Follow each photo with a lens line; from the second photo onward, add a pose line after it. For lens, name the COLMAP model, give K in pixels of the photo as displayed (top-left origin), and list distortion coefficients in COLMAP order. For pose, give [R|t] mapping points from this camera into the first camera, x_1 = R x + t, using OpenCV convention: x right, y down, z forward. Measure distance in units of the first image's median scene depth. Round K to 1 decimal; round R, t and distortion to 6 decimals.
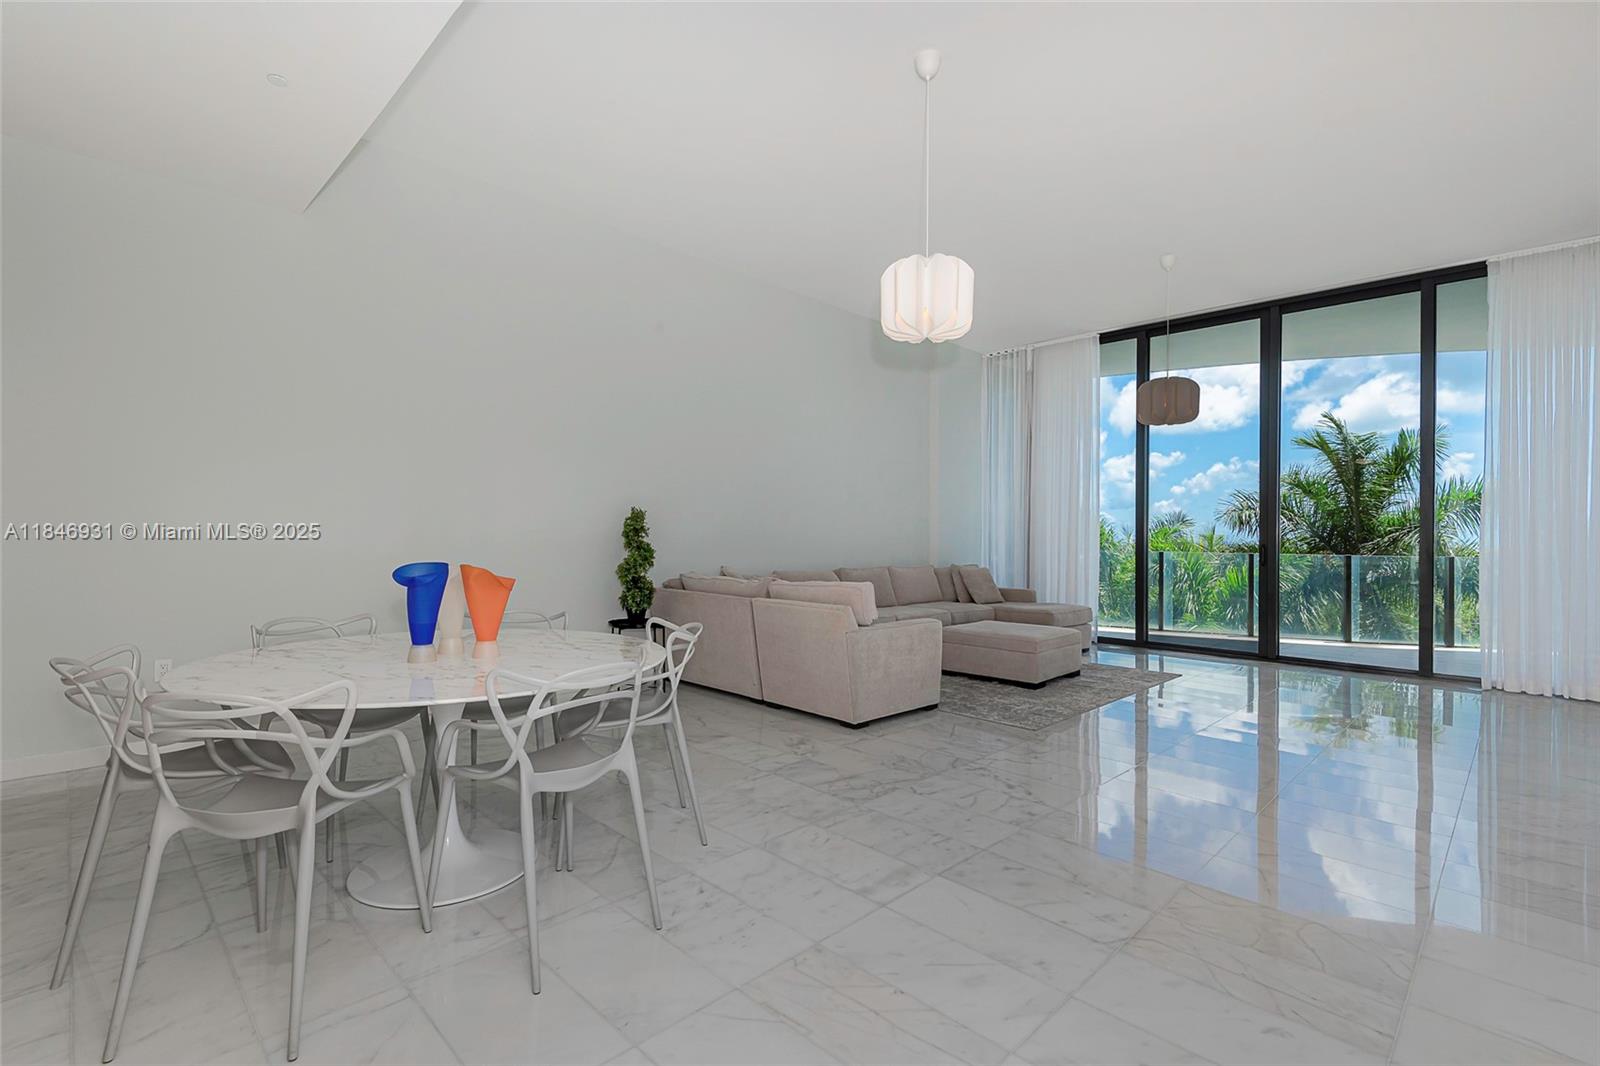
lens RADIAL K [[727.6, 0, 782.9], [0, 727.6, 540.0], [0, 0, 1]] dist [0.014311, -0.002932]
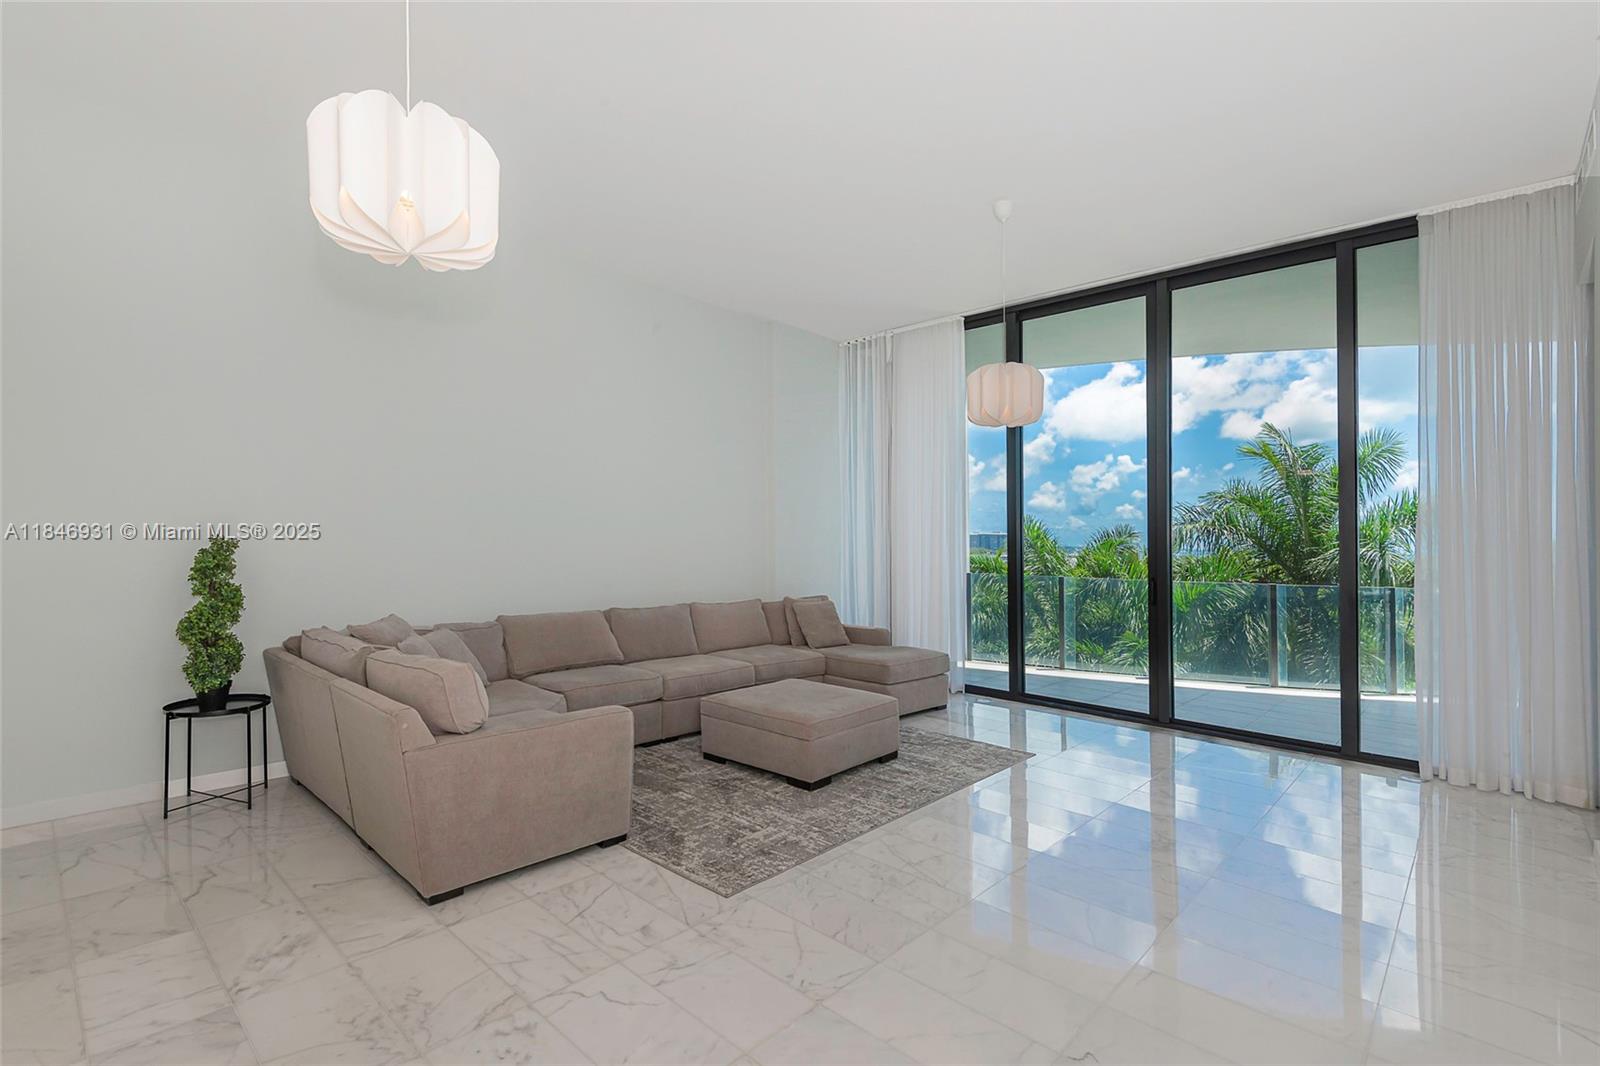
lens RADIAL K [[727.6, 0, 777.9], [0, 727.6, 536.3], [0, 0, 1]] dist [0.014311, -0.002932]
pose [[0.999462, 0.008817, 0.031598, 0.224307], [-0.008488, 0.999909, -0.010508, -0.029936], [-0.031688, 0.010234, 0.999445, 0.217421]]
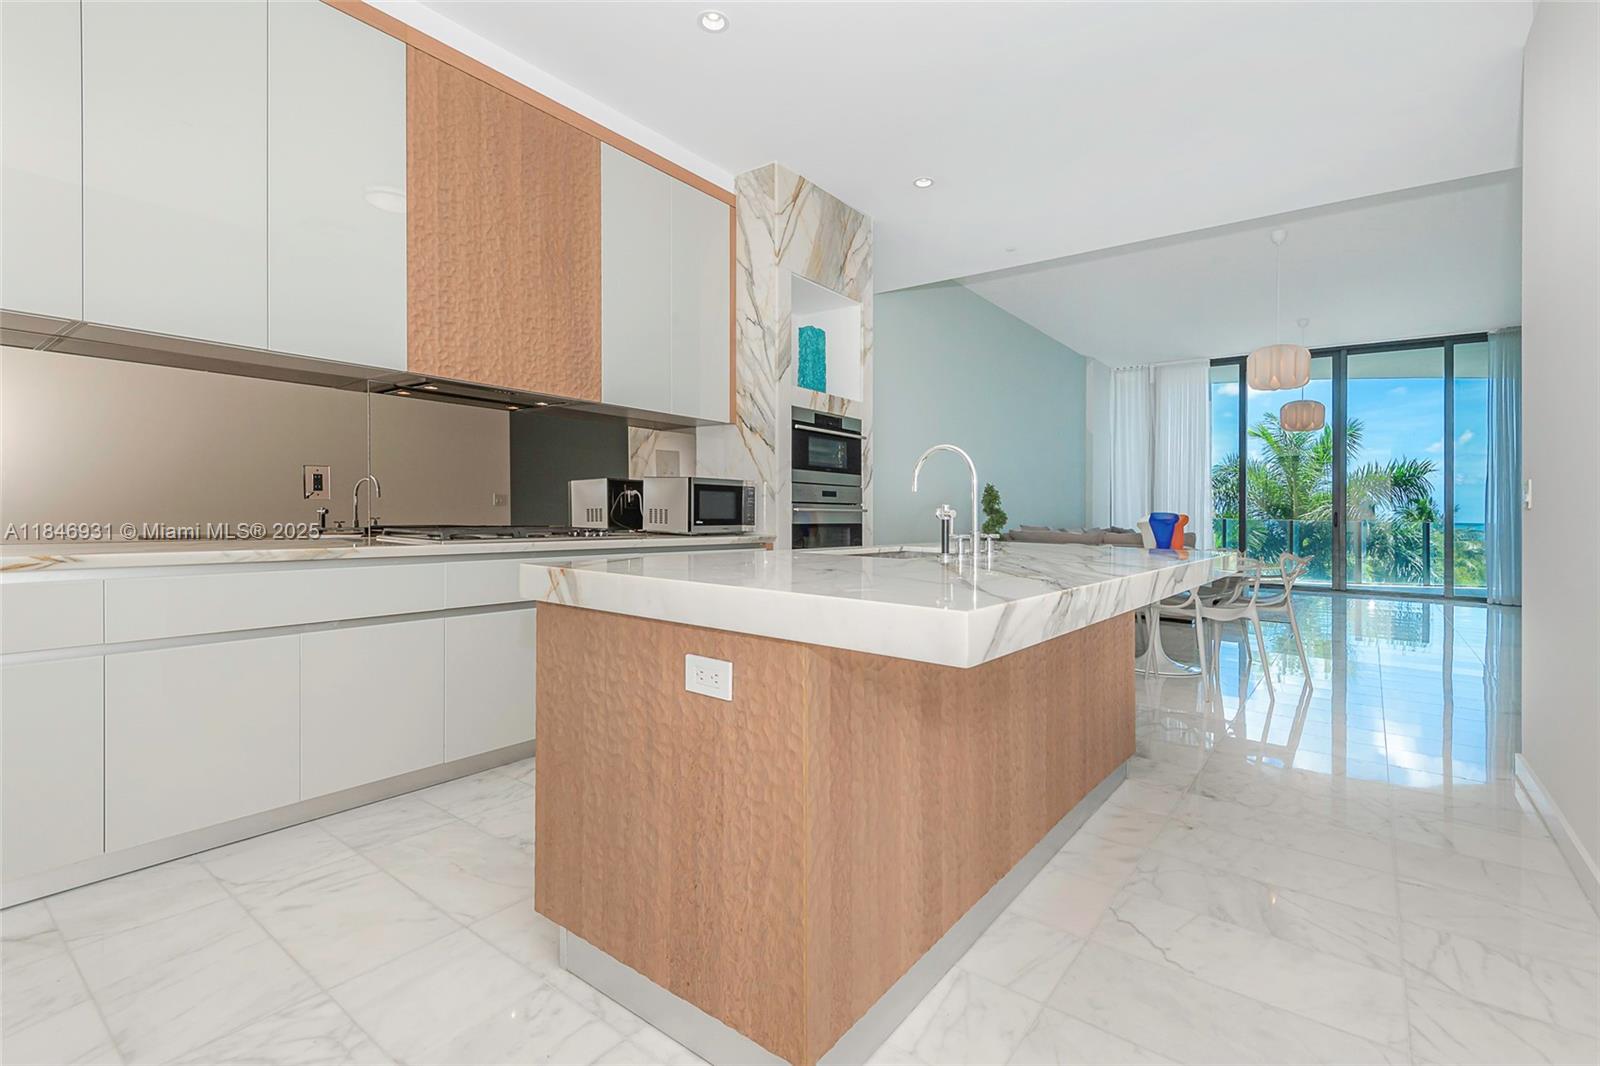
lens RADIAL K [[727.6, 0, 795.8], [0, 727.6, 516.6], [0, 0, 1]] dist [0.014311, -0.002932]
pose [[0.989357, 0.002650, 0.145482, -0.608614], [-0.002465, 0.999996, -0.001452, 0.022664], [-0.145485, 0.001078, 0.989360, -0.289141]]
